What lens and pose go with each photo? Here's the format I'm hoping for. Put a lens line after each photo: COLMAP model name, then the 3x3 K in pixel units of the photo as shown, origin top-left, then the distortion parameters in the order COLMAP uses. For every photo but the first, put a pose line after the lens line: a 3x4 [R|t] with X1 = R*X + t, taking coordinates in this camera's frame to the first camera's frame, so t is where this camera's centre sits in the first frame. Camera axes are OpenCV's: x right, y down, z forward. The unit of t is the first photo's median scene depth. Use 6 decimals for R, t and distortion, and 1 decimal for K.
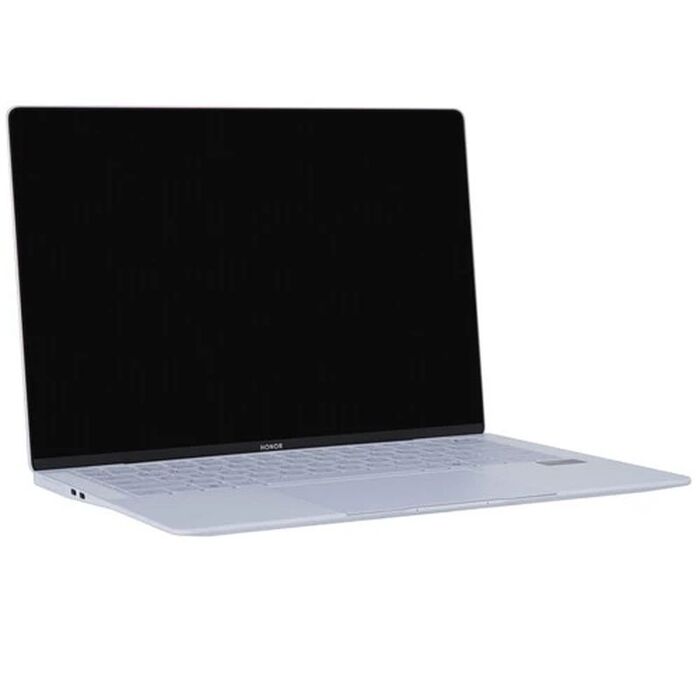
lens RADIAL K [[1651.5, 0, 350.2], [0, 1651.5, 350.6], [0, 0, 1]] dist [0.034988, 0.000000]
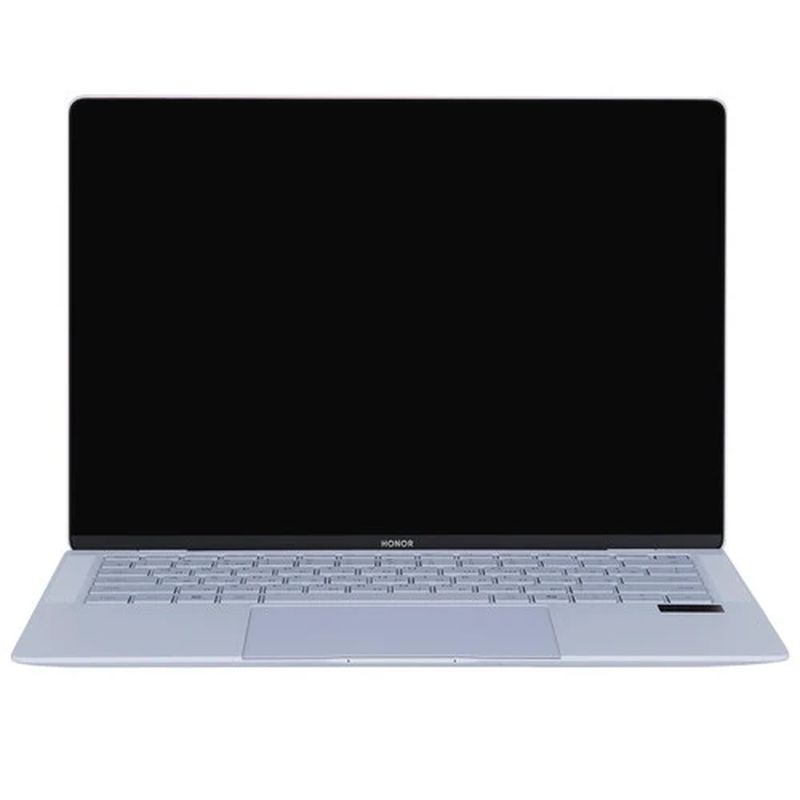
lens RADIAL K [[1887.4, 0, 399.8], [0, 1887.4, 399.2], [0, 0, 1]] dist [0.034988, 0.000000]
pose [[0.918055, 0.058005, -0.392187, 0.290859], [-0.053545, 0.998316, 0.022310, -0.027846], [0.392821, 0.000518, 0.919615, 0.200236]]
